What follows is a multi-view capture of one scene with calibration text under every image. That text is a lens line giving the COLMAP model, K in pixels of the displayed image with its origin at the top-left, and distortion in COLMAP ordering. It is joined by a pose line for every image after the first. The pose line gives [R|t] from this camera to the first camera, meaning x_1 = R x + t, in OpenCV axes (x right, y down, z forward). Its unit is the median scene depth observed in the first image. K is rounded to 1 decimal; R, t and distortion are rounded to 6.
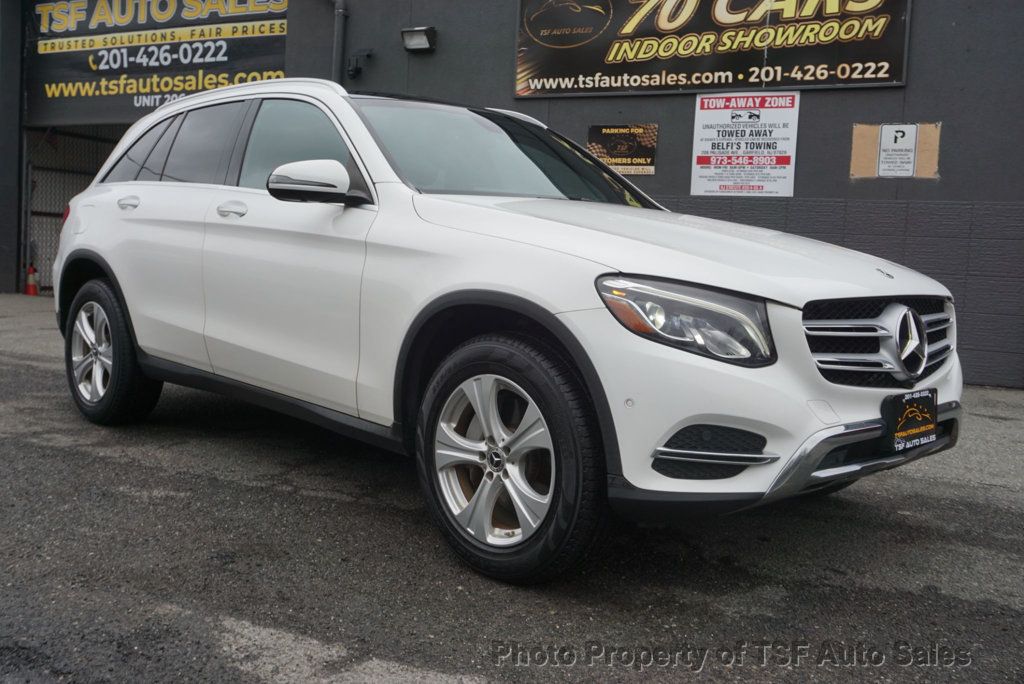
lens RADIAL K [[1018.9, 0, 507.2], [0, 1018.9, 342.3], [0, 0, 1]] dist [-0.014839, 0.000000]
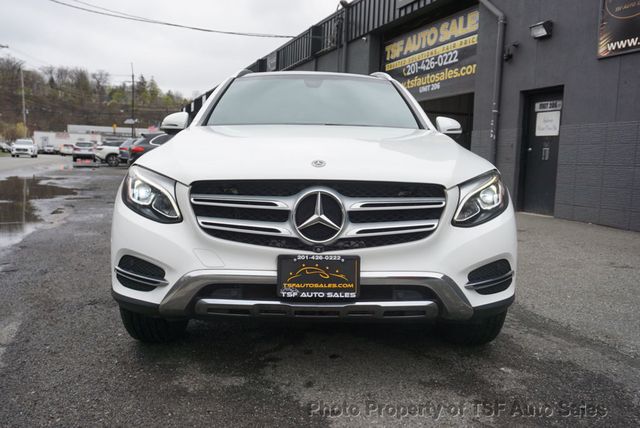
lens RADIAL K [[557.5, 0, 306.9], [0, 557.5, 214.4], [0, 0, 1]] dist [-0.013082, 0.014076]
pose [[0.704146, 0.045042, -0.708625, 0.319107], [-0.056129, 0.998394, 0.007687, -0.002461], [0.707834, 0.034361, 0.705543, 0.177808]]
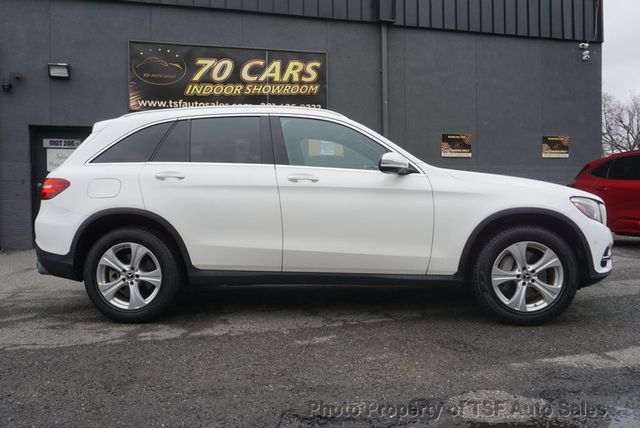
lens RADIAL K [[527.0, 0, 324.0], [0, 527.0, 209.9], [0, 0, 1]] dist [-0.012800, -0.004715]
pose [[0.728463, -0.072968, 0.681188, -0.422207], [0.106701, 0.994262, -0.007603, -0.029668], [-0.676725, 0.078222, 0.732069, 0.138205]]
